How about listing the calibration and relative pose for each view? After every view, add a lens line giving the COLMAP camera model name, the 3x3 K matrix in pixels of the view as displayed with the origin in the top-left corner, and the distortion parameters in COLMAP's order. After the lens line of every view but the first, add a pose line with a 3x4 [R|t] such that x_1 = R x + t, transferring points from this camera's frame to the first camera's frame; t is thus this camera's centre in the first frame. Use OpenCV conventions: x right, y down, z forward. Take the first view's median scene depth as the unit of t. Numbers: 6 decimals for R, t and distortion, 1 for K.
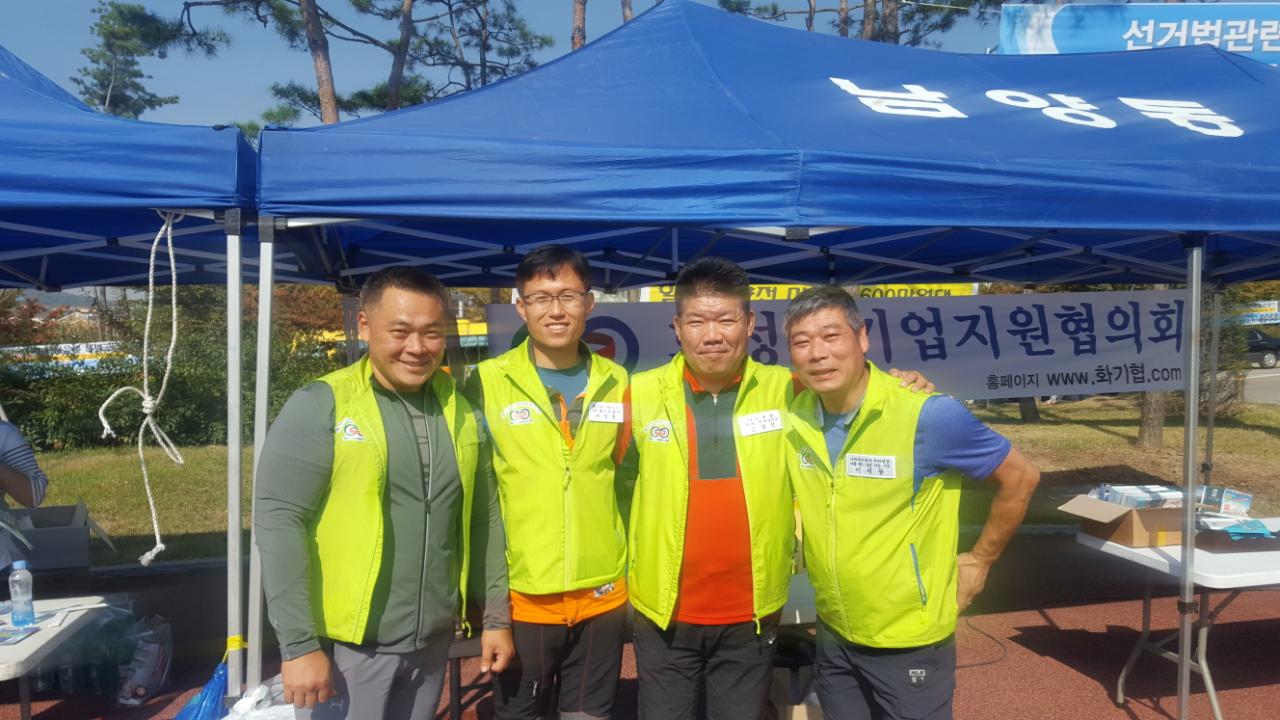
lens RADIAL K [[1050.3, 0, 640.0], [0, 1050.3, 360.0], [0, 0, 1]] dist [0.007618, 0.003403]
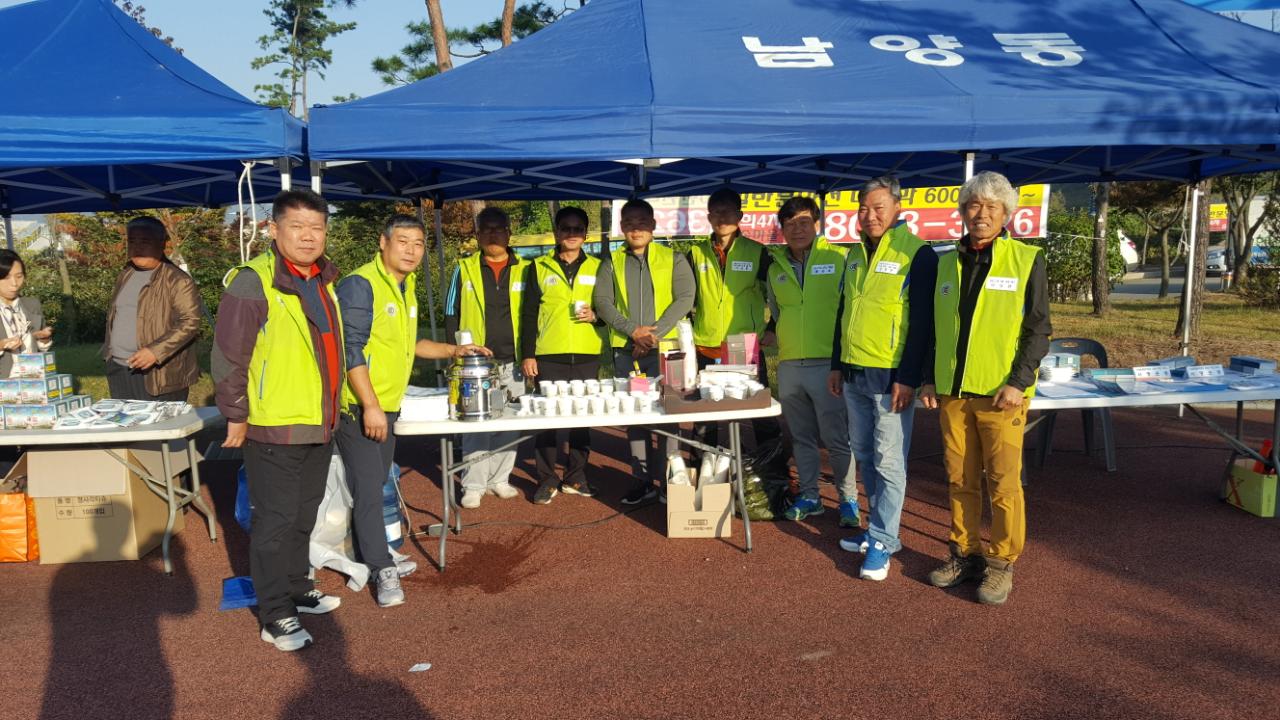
lens RADIAL K [[1050.3, 0, 640.0], [0, 1050.3, 360.0], [0, 0, 1]] dist [0.007618, 0.003403]
pose [[0.985470, 0.009564, -0.169580, 0.097210], [0.005510, 0.996088, 0.088198, 0.006427], [0.169761, -0.087851, 0.981562, -0.120311]]
